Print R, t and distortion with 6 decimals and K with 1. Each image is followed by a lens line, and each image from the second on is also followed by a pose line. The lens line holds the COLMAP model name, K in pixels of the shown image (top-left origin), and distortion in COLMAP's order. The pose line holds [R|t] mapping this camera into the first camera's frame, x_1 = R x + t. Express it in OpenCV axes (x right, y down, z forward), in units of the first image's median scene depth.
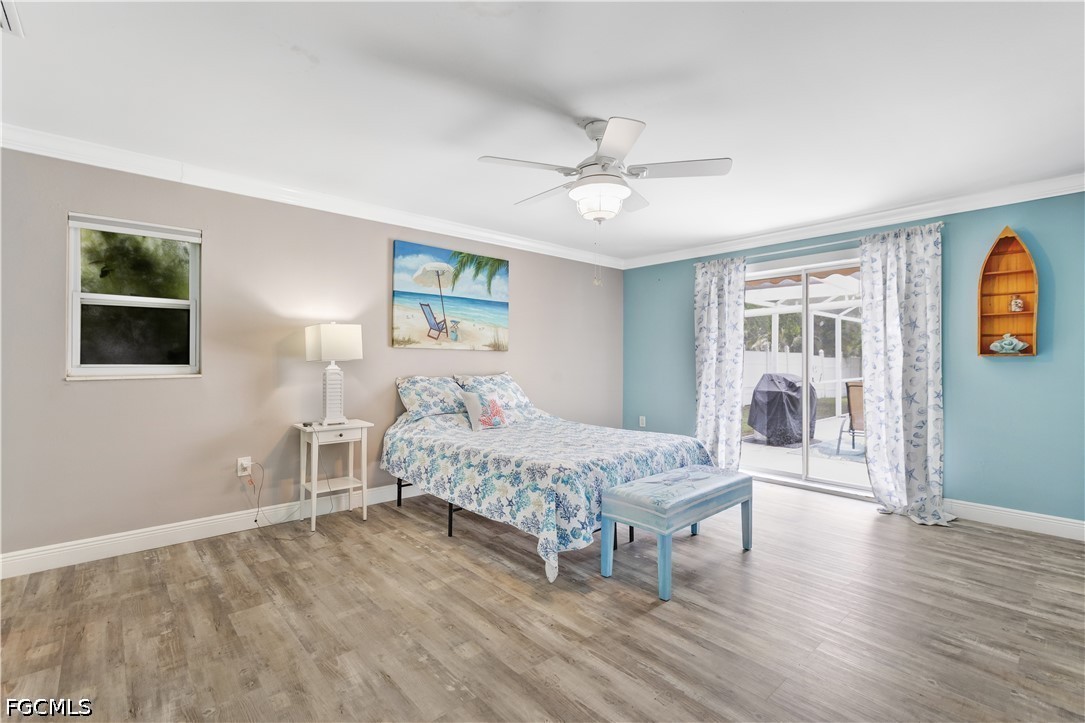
lens RADIAL K [[494.7, 0, 541.6], [0, 494.7, 356.0], [0, 0, 1]] dist [0.000475, 0.000576]
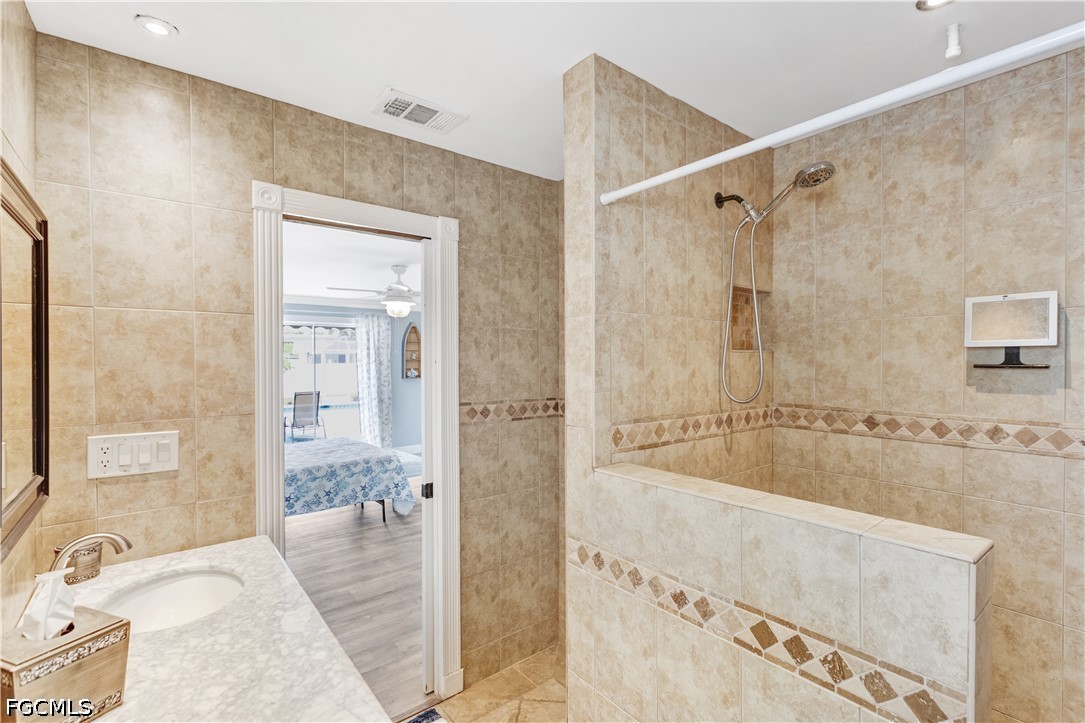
lens RADIAL K [[494.7, 0, 541.6], [0, 494.7, 356.0], [0, 0, 1]] dist [0.000475, 0.000576]
pose [[0.059438, 0.003155, 0.998227, -1.063969], [-0.000770, 0.999995, -0.003115, -0.079143], [-0.998232, -0.000583, 0.059440, 0.225092]]
